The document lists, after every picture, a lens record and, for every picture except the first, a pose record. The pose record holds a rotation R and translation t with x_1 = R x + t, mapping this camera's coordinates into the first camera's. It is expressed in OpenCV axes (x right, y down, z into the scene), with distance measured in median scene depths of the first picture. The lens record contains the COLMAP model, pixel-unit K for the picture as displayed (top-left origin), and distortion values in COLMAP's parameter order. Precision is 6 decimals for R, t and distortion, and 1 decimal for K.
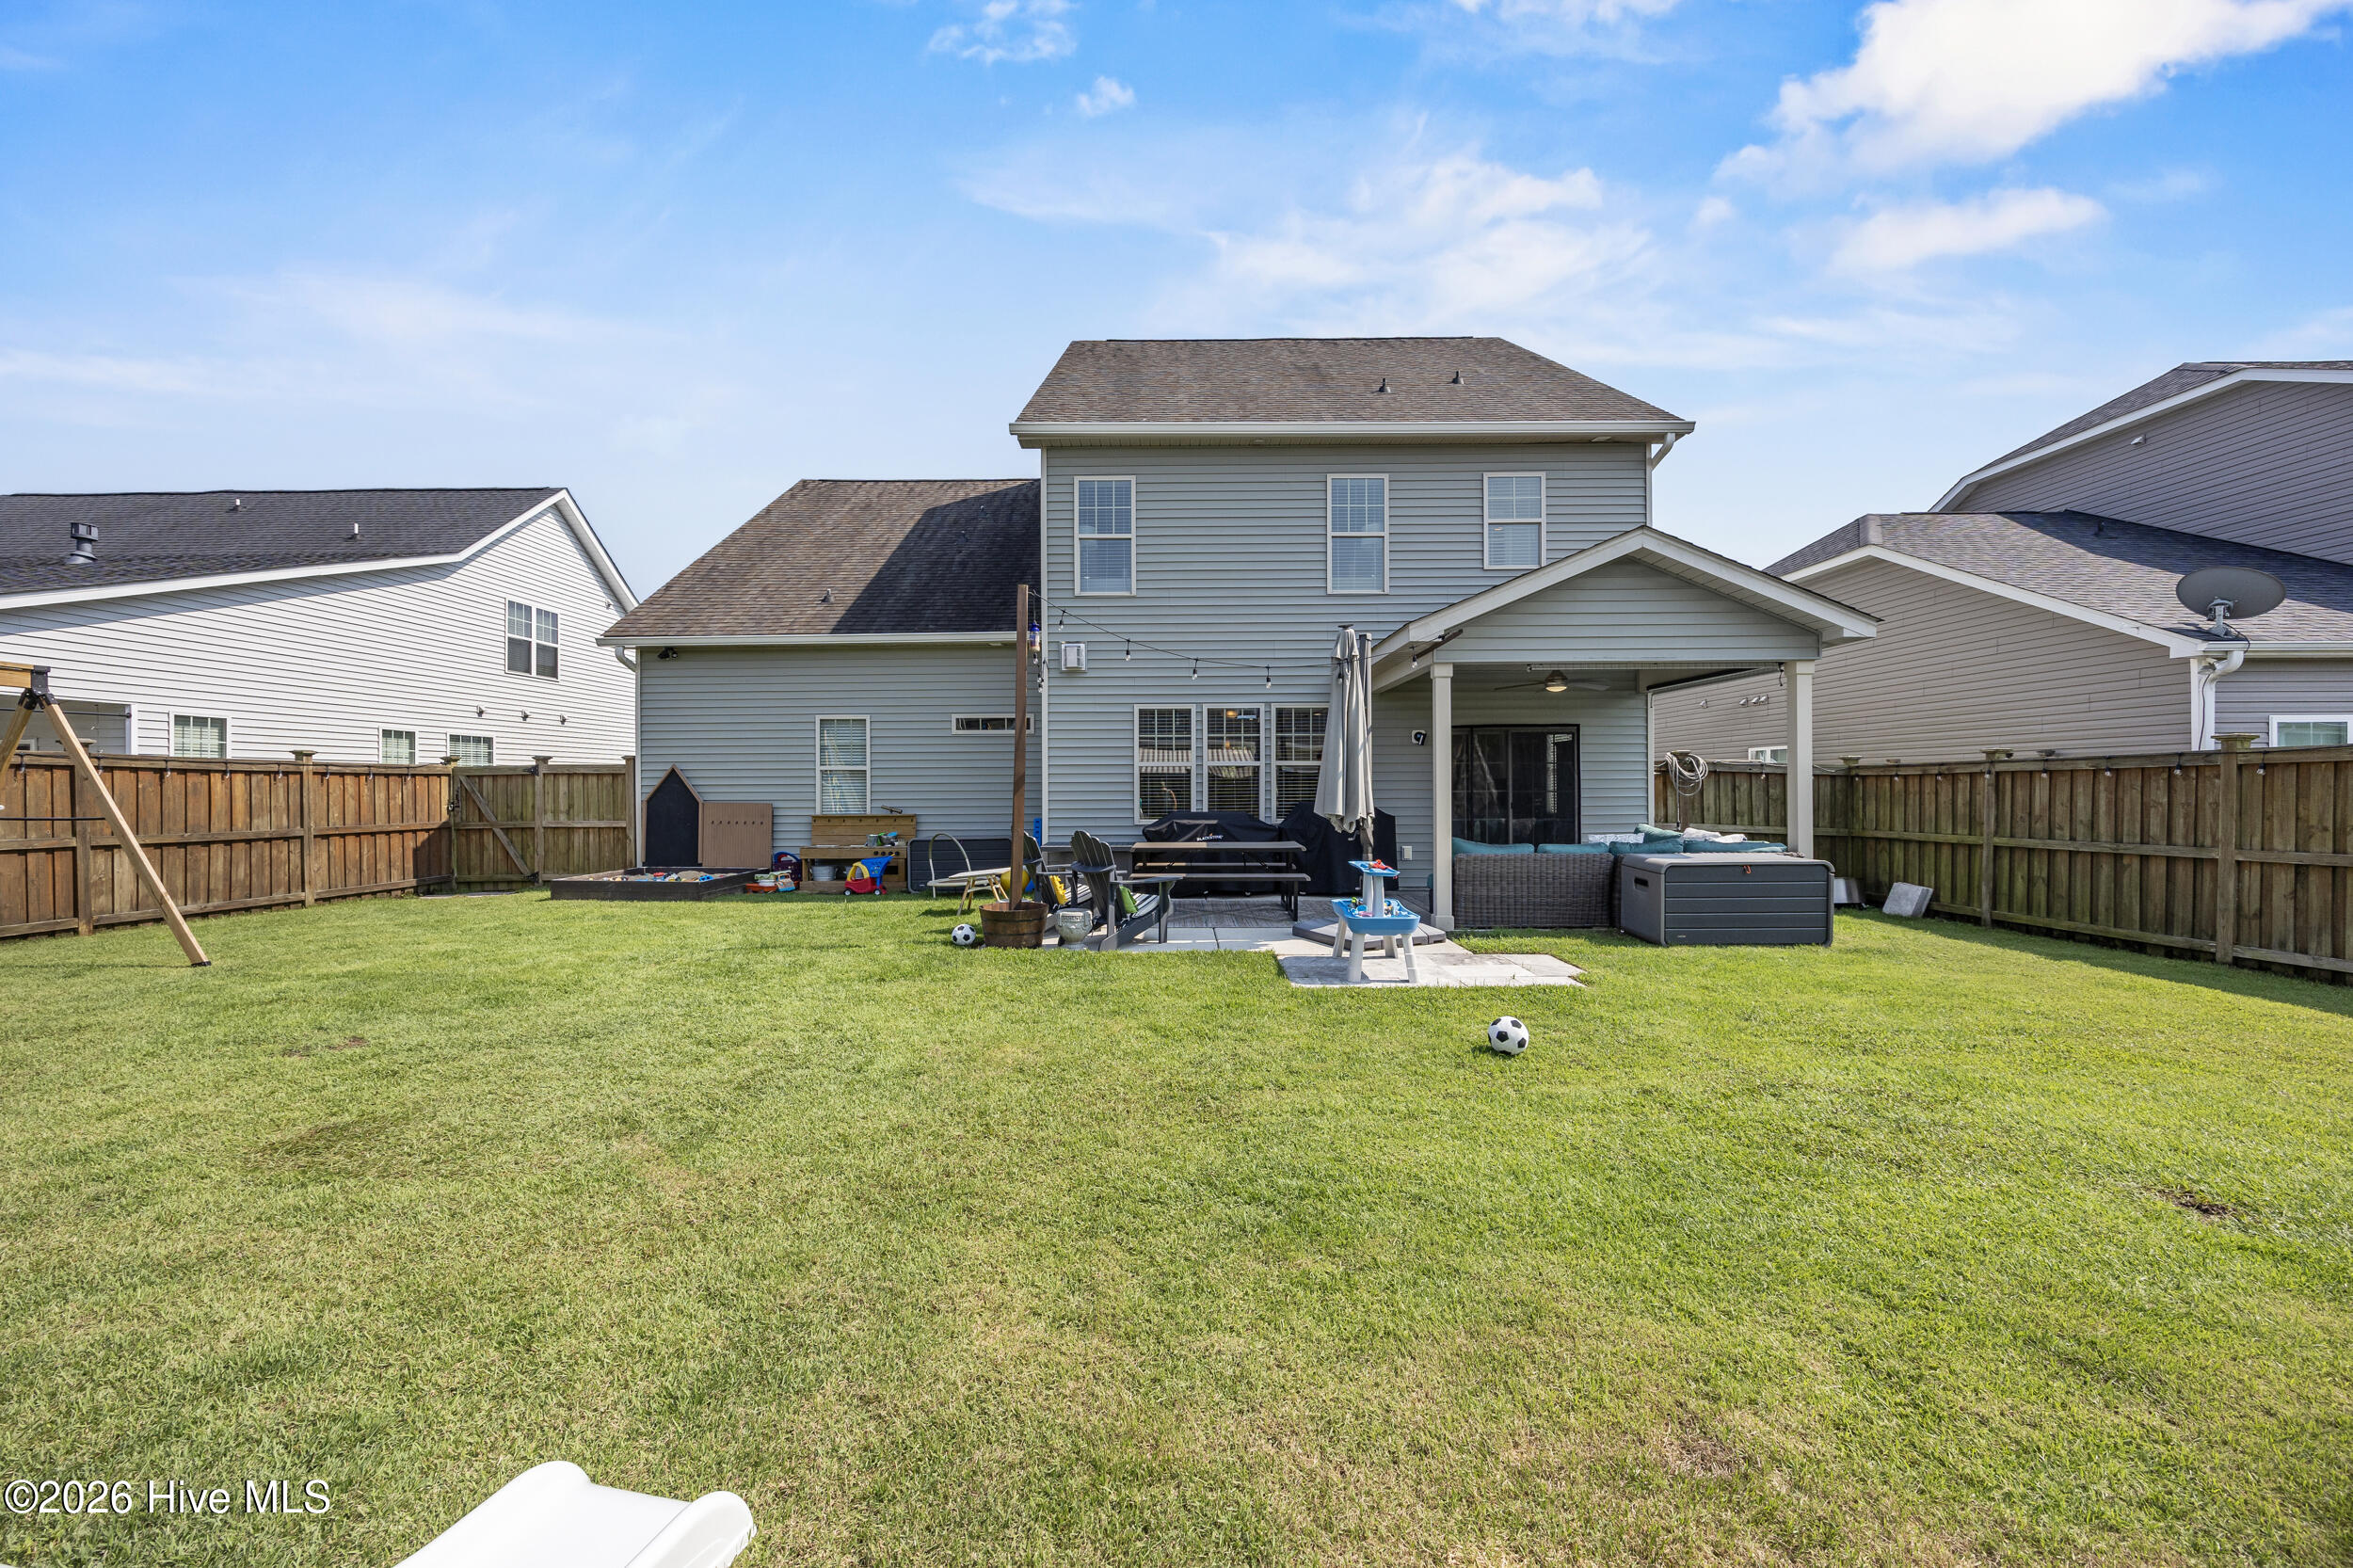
lens RADIAL K [[899.9, 0, 1163.2], [0, 899.9, 791.9], [0, 0, 1]] dist [0.013794, 0.000373]
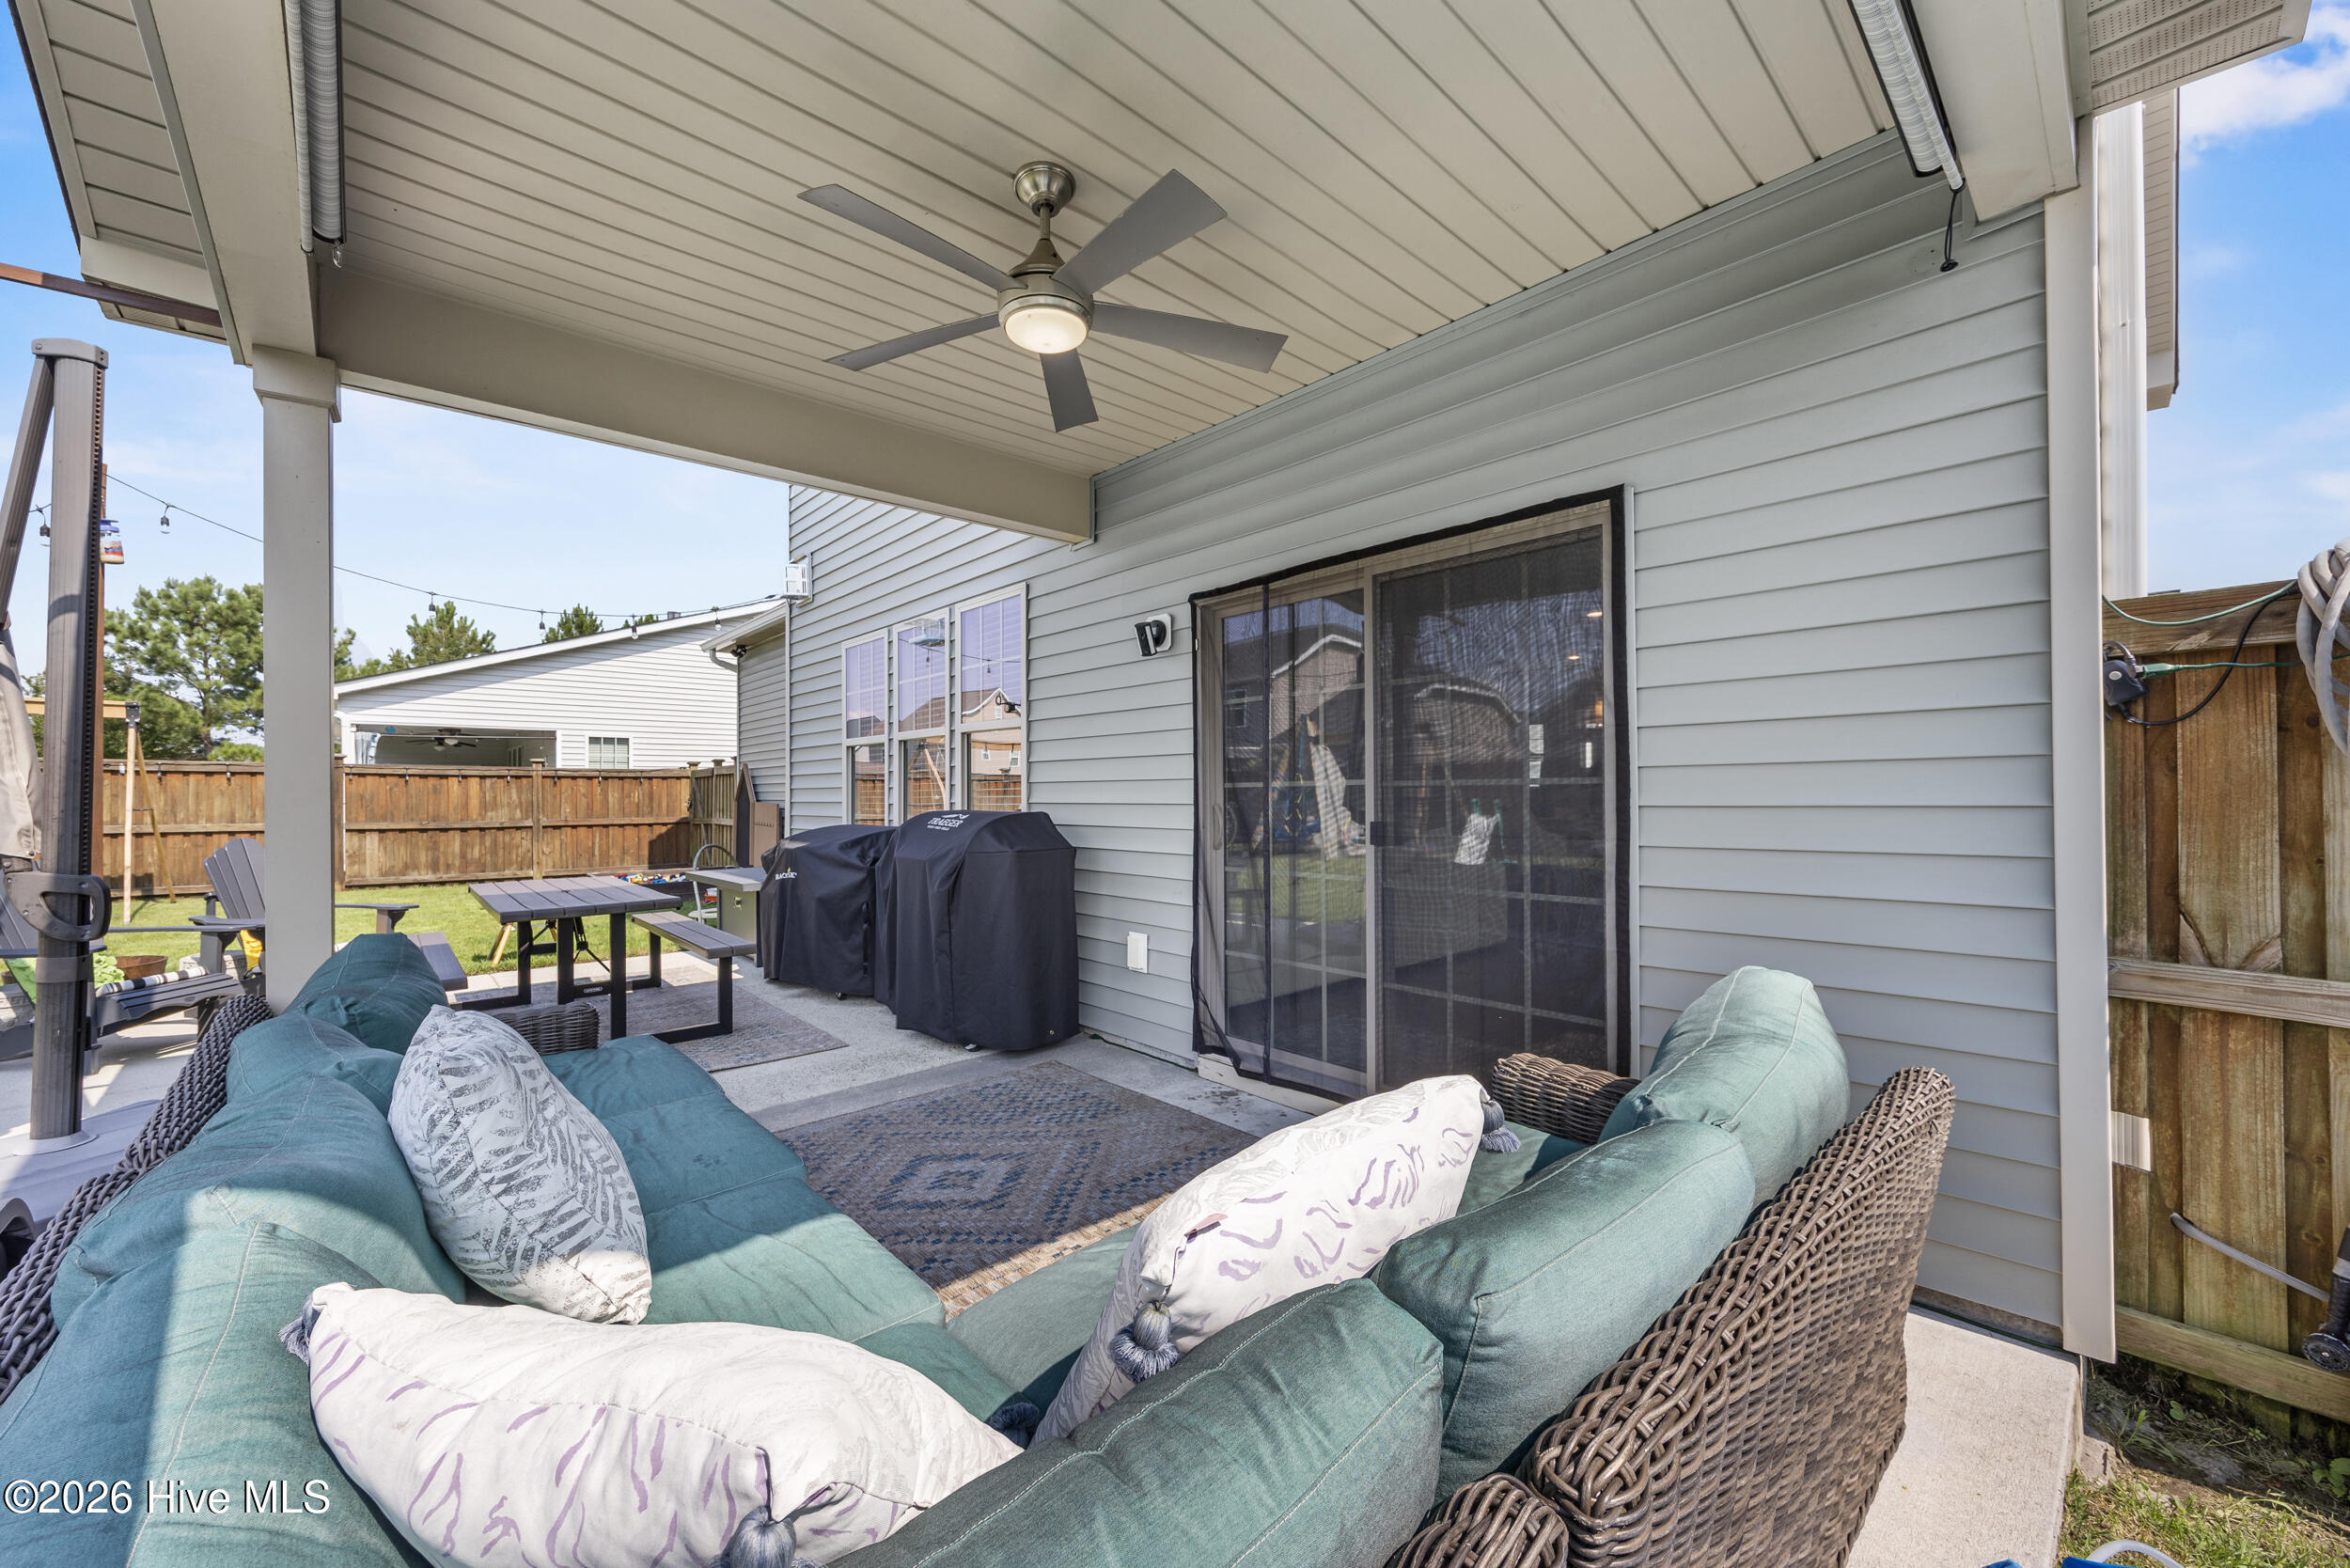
lens RADIAL K [[898.8, 0, 1171.2], [0, 898.8, 787.3], [0, 0, 1]] dist [0.013794, 0.000373]
pose [[0.673683, -0.005450, -0.739000, 0.542243], [-0.001980, 0.999956, -0.009179, 0.003296], [0.739017, 0.007647, 0.673643, 0.741458]]
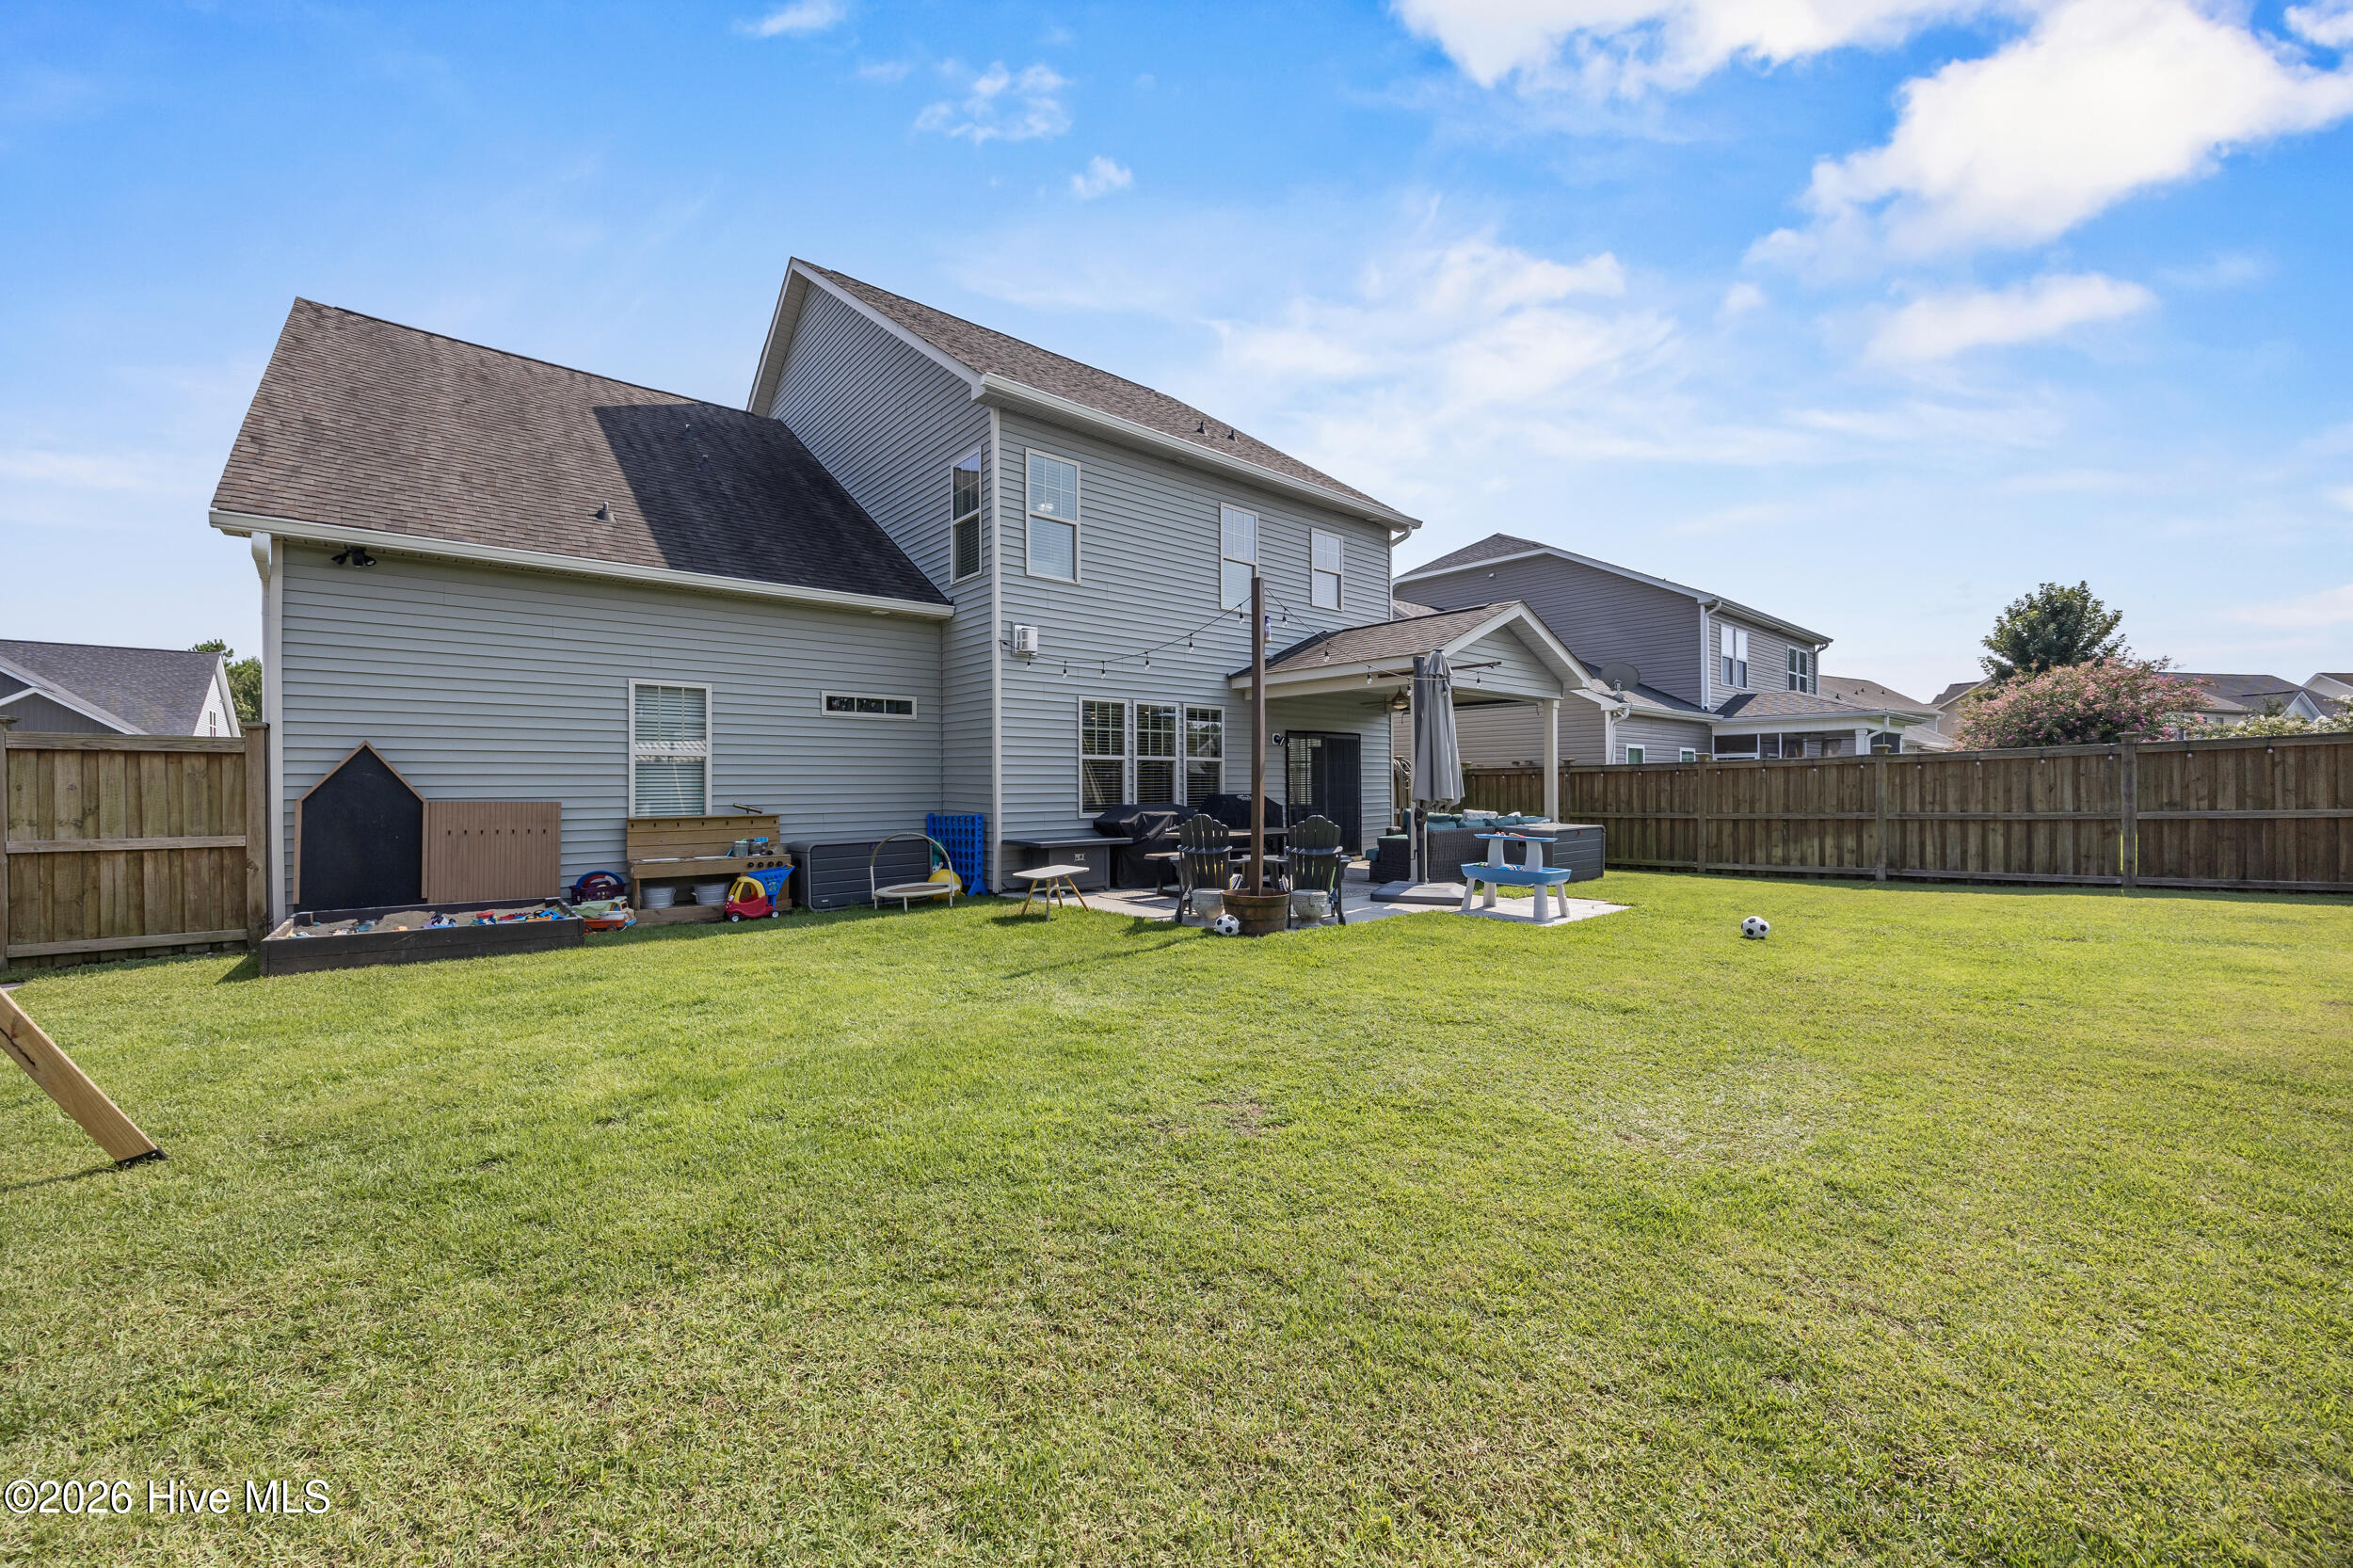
lens RADIAL K [[899.9, 0, 1172.2], [0, 899.9, 786.0], [0, 0, 1]] dist [0.013794, 0.000373]
pose [[0.753653, 0.001034, 0.657272, -0.548800], [0.005761, 0.999950, -0.008178, 0.008998], [-0.657248, 0.009950, 0.753609, 0.182859]]
